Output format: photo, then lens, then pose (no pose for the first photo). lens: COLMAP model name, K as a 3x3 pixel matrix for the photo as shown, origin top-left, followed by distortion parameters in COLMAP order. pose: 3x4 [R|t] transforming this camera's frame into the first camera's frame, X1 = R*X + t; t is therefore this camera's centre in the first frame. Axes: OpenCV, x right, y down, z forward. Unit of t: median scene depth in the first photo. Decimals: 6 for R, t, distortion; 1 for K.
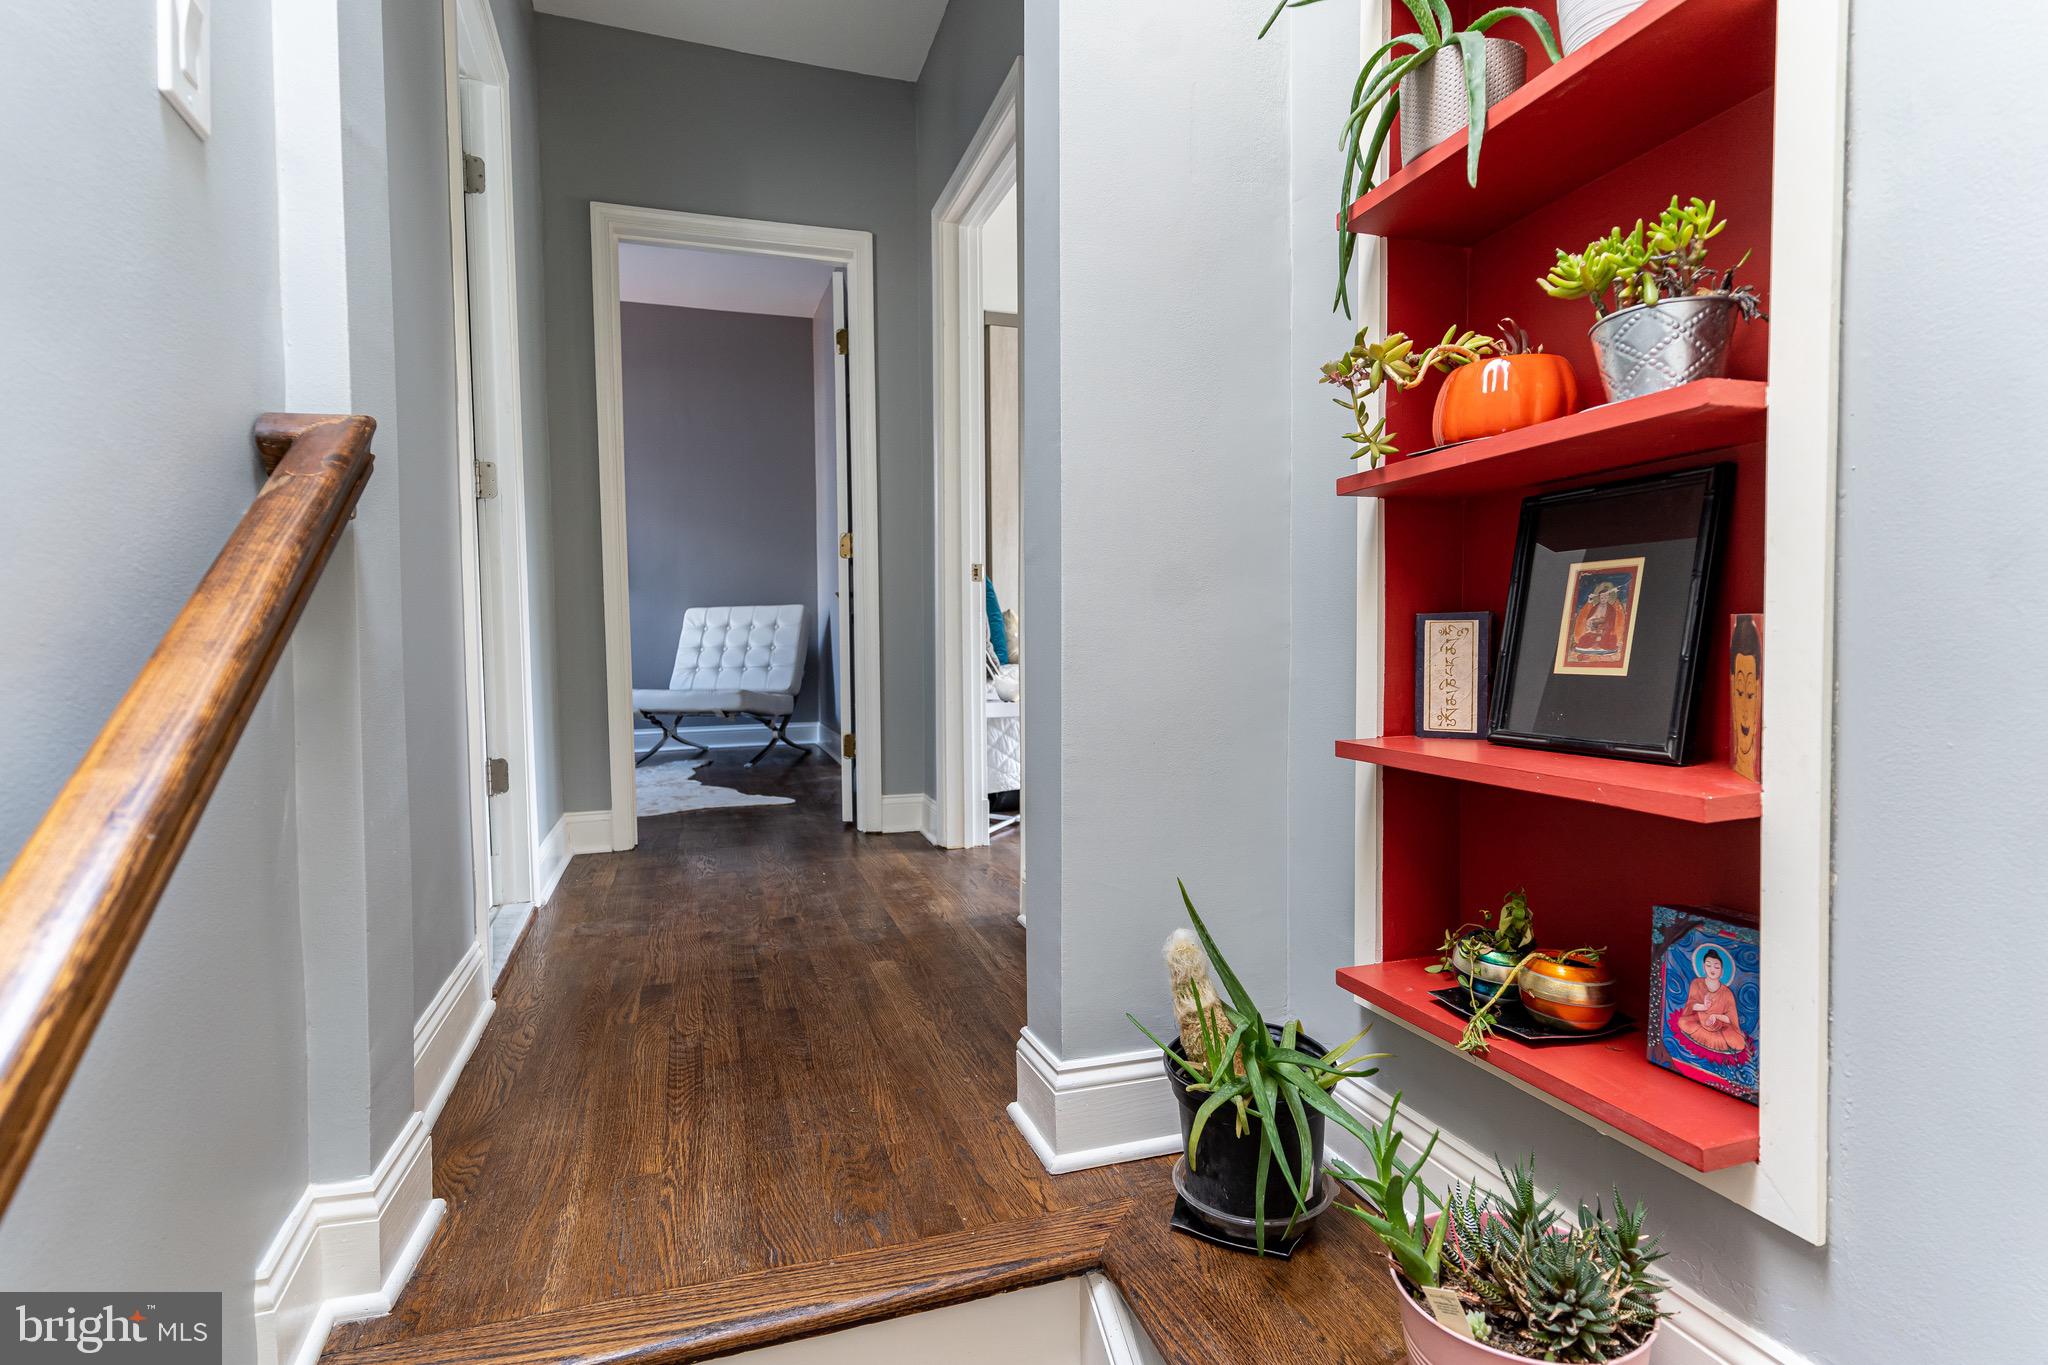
lens RADIAL K [[986.3, 0, 1021.8], [0, 986.3, 687.6], [0, 0, 1]] dist [0.004205, -0.000553]
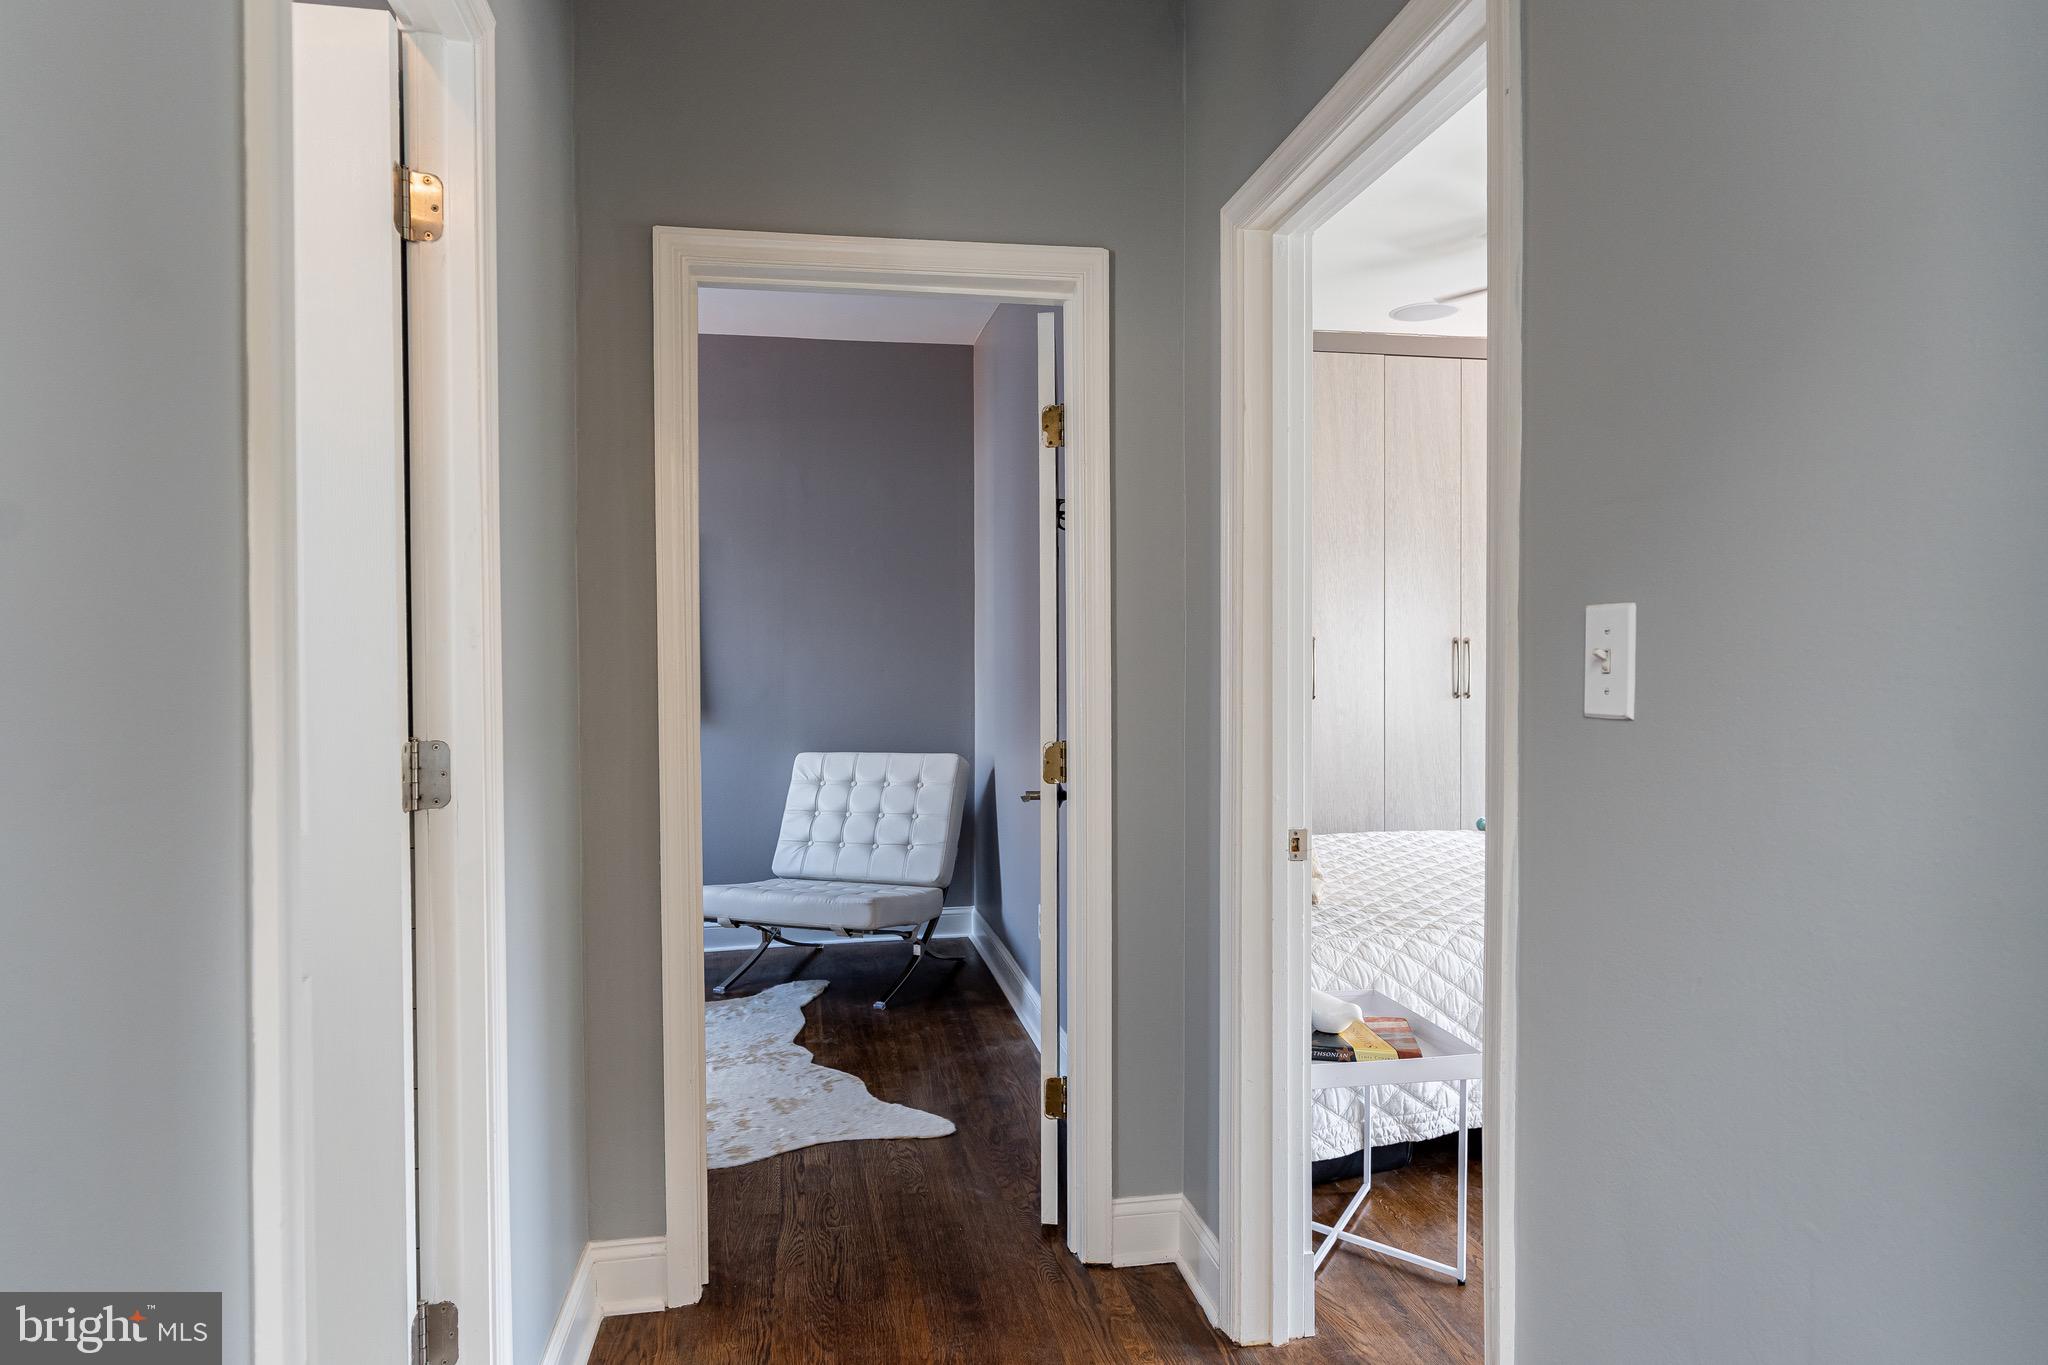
lens RADIAL K [[1160.6, 0, 1014.0], [0, 1160.6, 677.5], [0, 0, 1]] dist [0.005272, 0.000768]
pose [[0.989712, 0.006248, -0.142938, -0.099889], [-0.011286, 0.999342, -0.034466, -0.168061], [0.142629, 0.035725, 0.989131, 0.293763]]
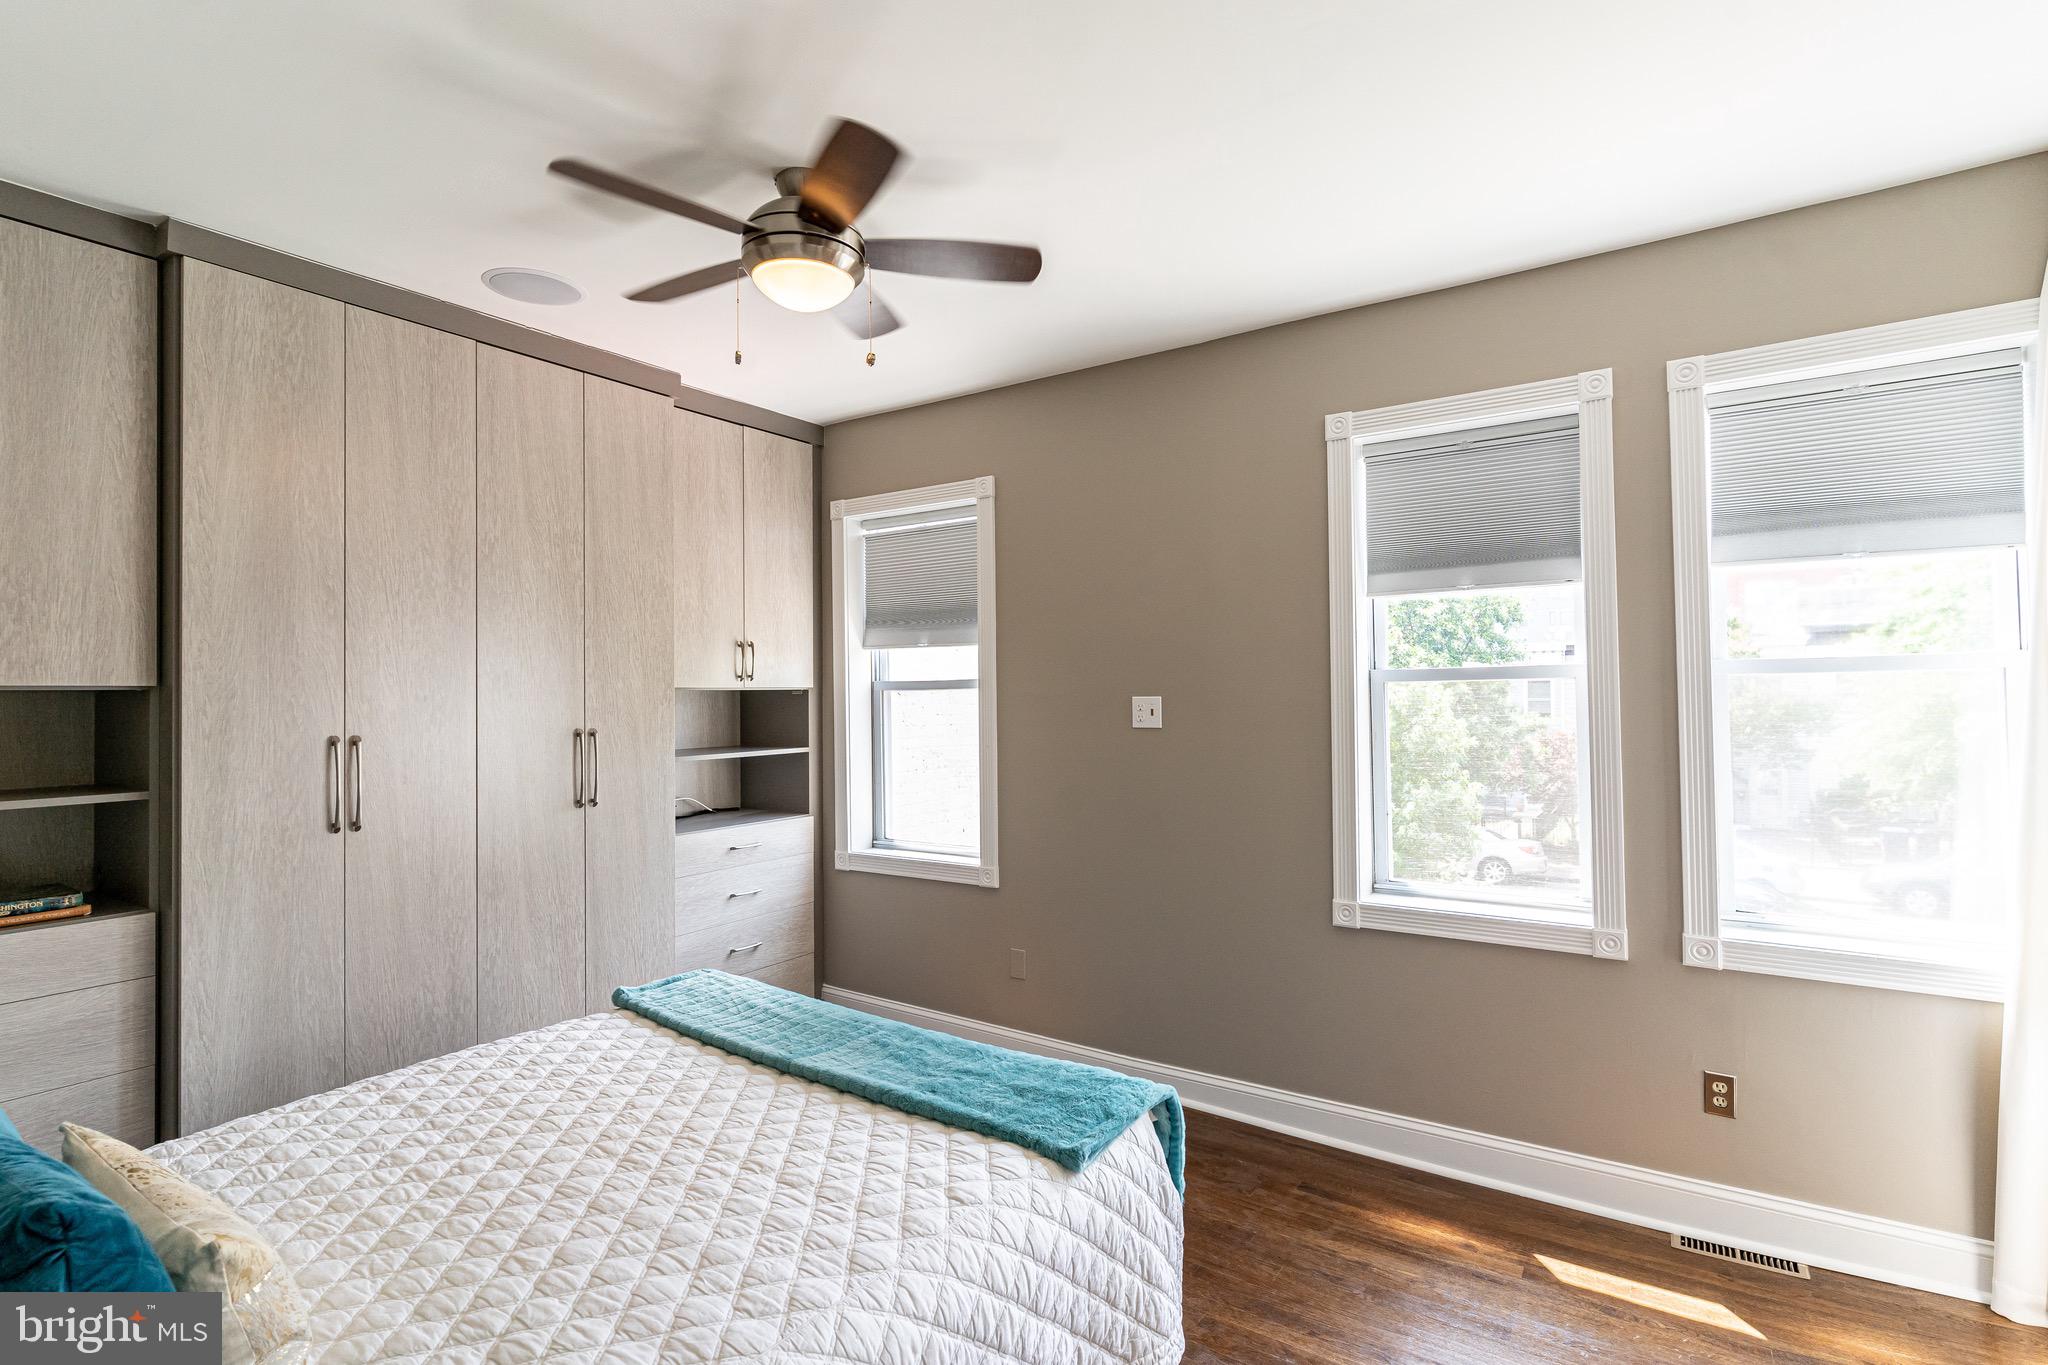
lens RADIAL K [[986.3, 0, 1024.5], [0, 986.3, 683.1], [0, 0, 1]] dist [0.004205, -0.000553]
pose [[0.790848, 0.009935, 0.611932, -0.053730], [0.030849, 0.997950, -0.056071, -0.208172], [-0.611235, 0.063220, 0.788920, 0.531857]]
